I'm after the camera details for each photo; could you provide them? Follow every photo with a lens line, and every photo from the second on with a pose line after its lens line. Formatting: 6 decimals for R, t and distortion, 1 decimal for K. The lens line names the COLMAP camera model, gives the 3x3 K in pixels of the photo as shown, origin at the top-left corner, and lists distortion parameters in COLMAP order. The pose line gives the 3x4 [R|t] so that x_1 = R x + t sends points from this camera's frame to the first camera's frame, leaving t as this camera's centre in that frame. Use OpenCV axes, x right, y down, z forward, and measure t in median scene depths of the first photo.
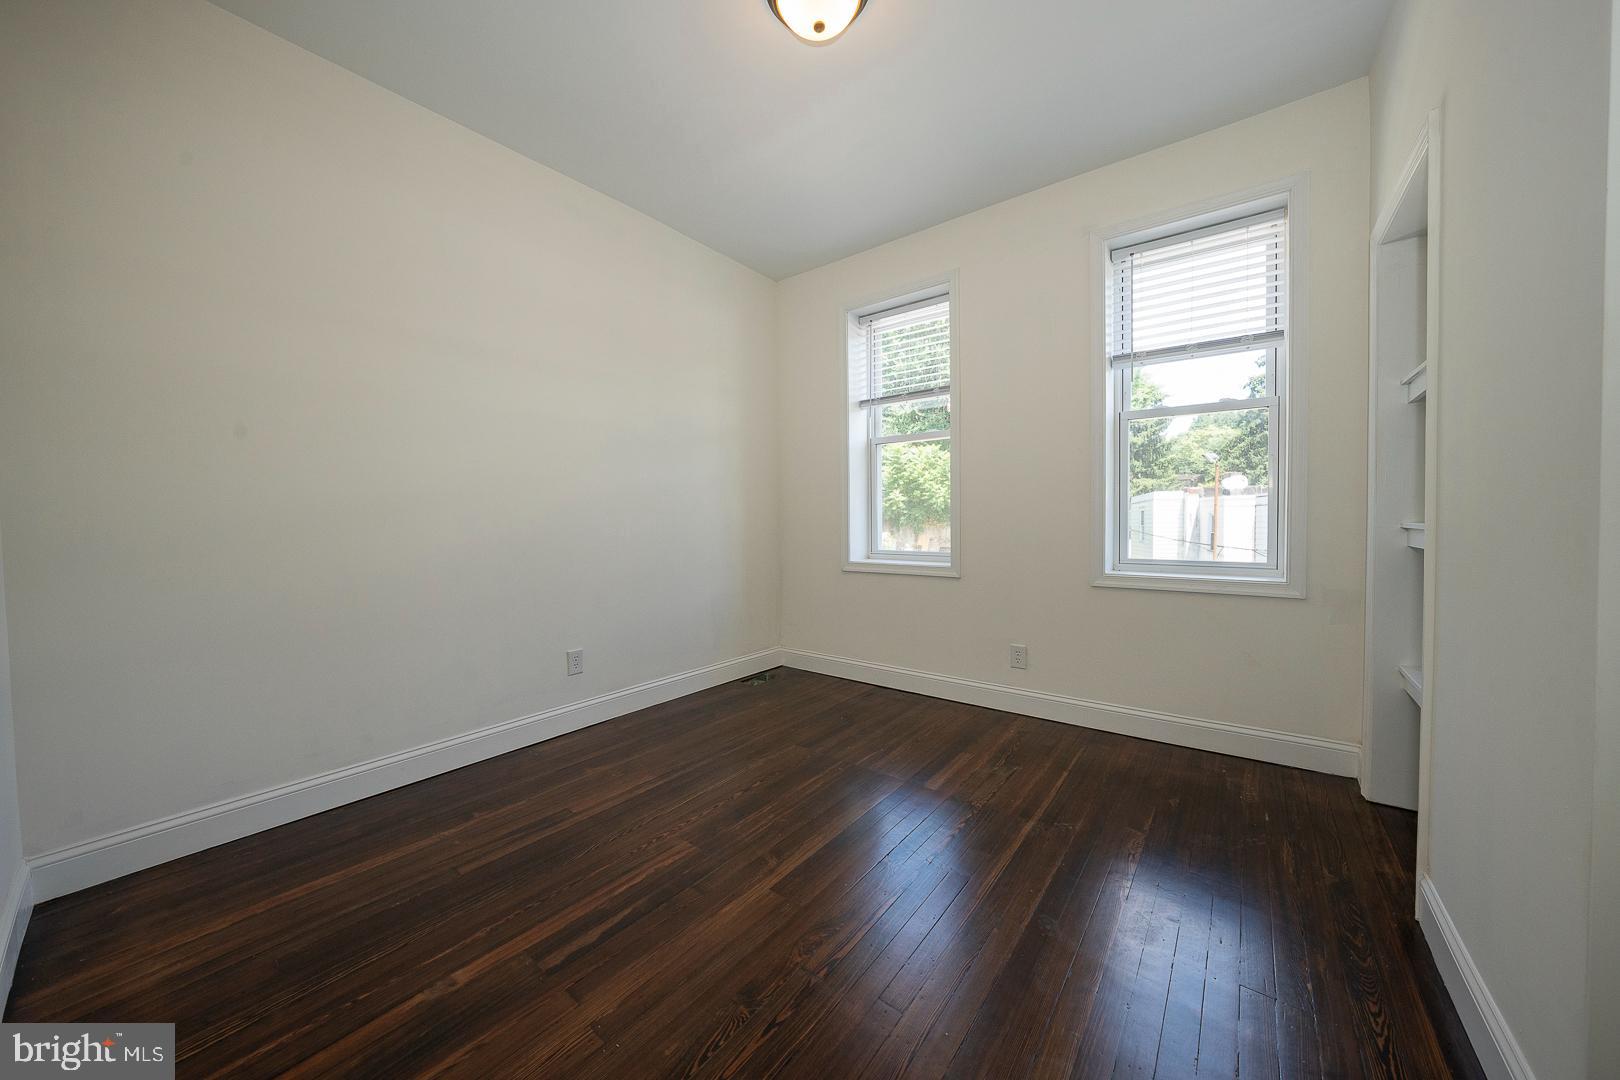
lens RADIAL K [[560.9, 0, 814.6], [0, 560.9, 531.5], [0, 0, 1]] dist [-0.007757, 0.000131]
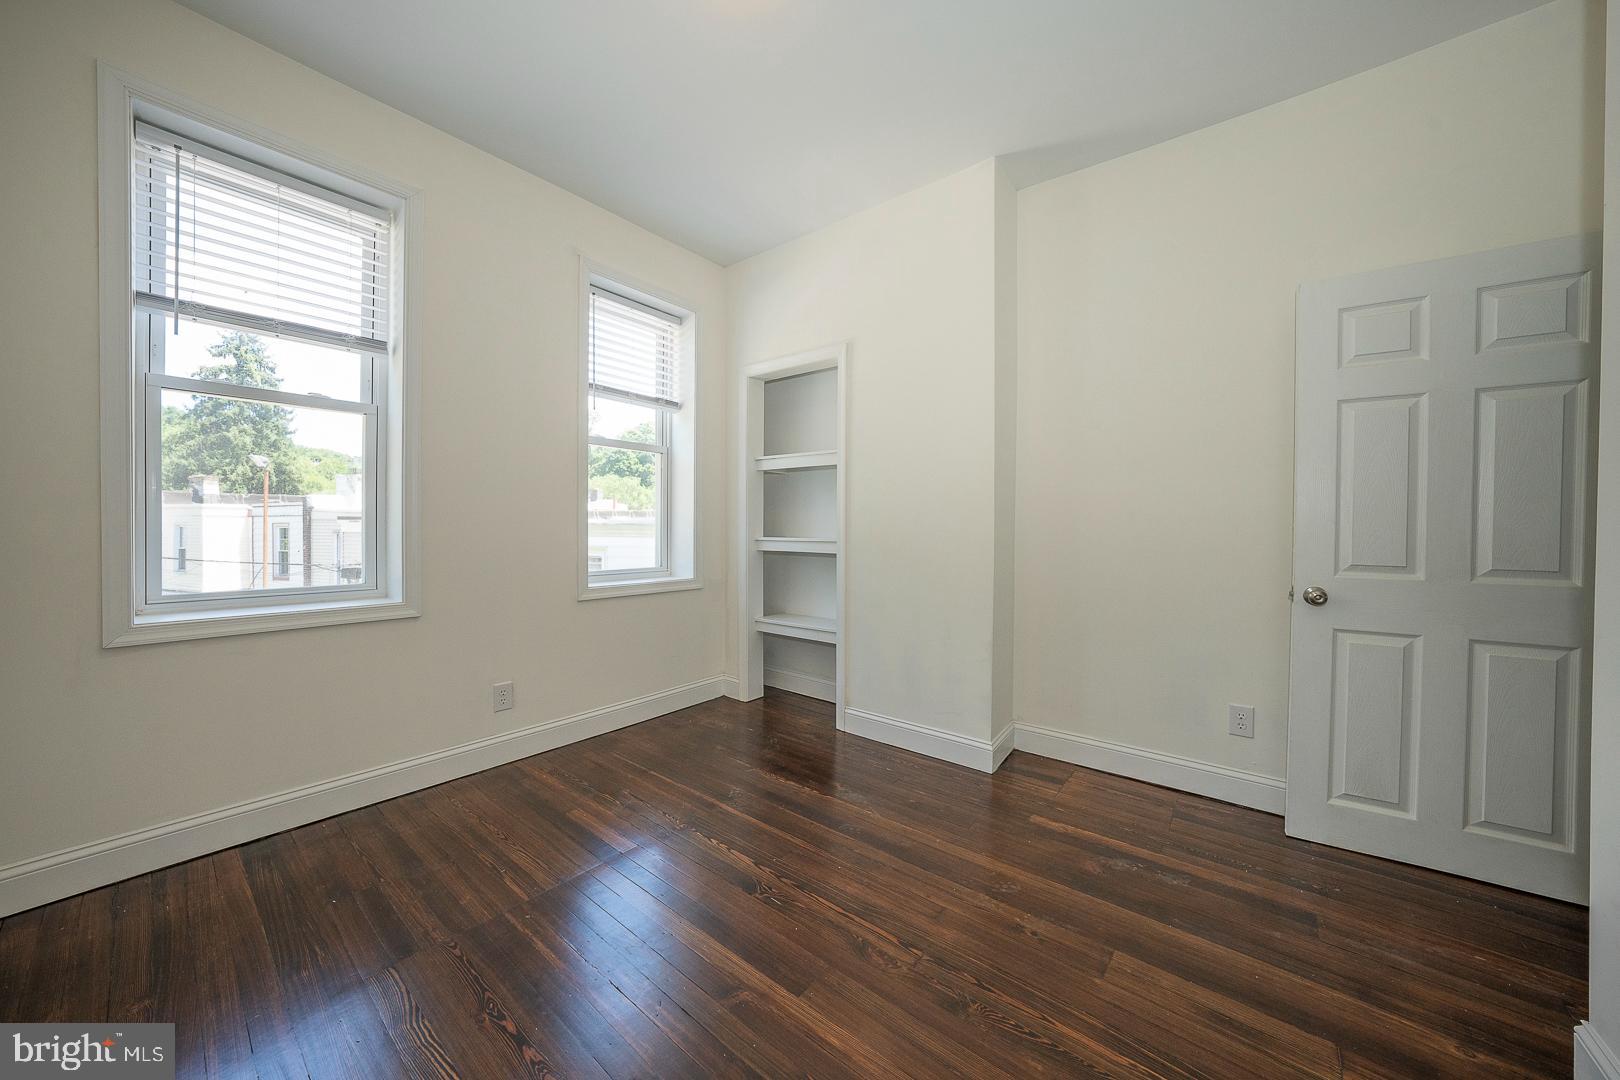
lens RADIAL K [[560.9, 0, 813.3], [0, 560.9, 539.4], [0, 0, 1]] dist [-0.007757, 0.000131]
pose [[0.011728, -0.006754, 0.999908, -0.539836], [0.015608, 0.999857, 0.006571, -0.014332], [-0.999809, 0.015529, 0.011832, 0.588753]]
